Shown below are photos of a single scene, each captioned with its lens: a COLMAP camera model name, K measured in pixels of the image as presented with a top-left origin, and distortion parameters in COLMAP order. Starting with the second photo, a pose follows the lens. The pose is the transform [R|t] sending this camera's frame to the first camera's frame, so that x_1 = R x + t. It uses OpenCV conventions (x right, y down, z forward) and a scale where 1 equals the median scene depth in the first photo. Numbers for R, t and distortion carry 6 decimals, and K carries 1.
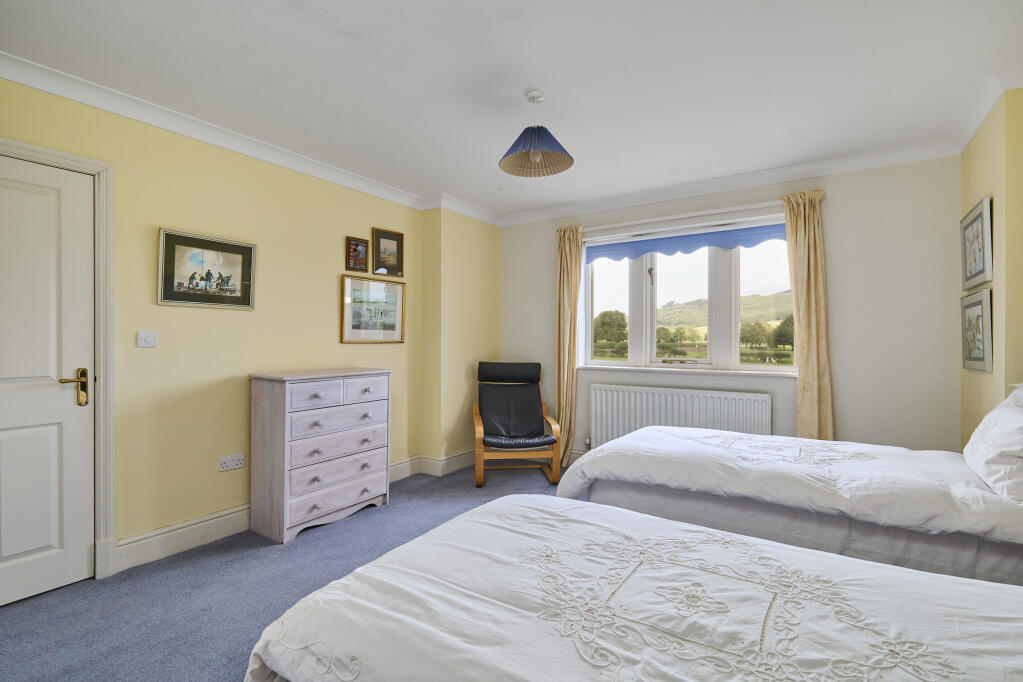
lens RADIAL K [[471.8, 0, 511.3], [0, 471.8, 338.0], [0, 0, 1]] dist [0.001833, 0.000730]
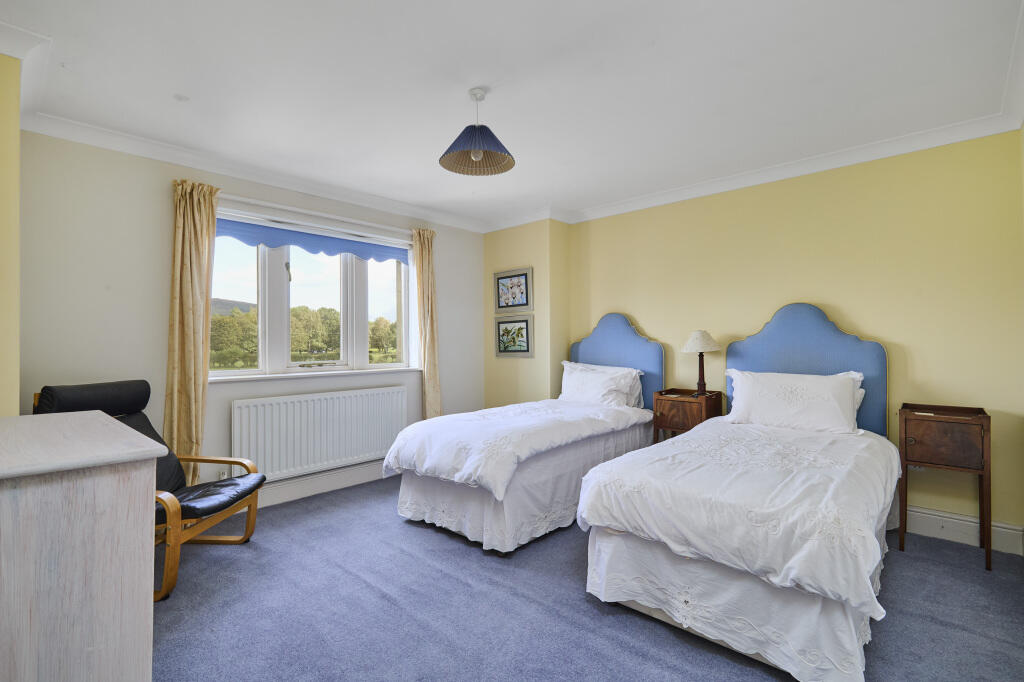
lens RADIAL K [[472.3, 0, 507.2], [0, 472.3, 338.9], [0, 0, 1]] dist [0.001833, 0.000730]
pose [[0.164986, 0.003126, 0.986291, -0.562593], [0.002714, 0.999990, -0.003623, 0.001092], [-0.986292, 0.003274, 0.164976, 0.481461]]
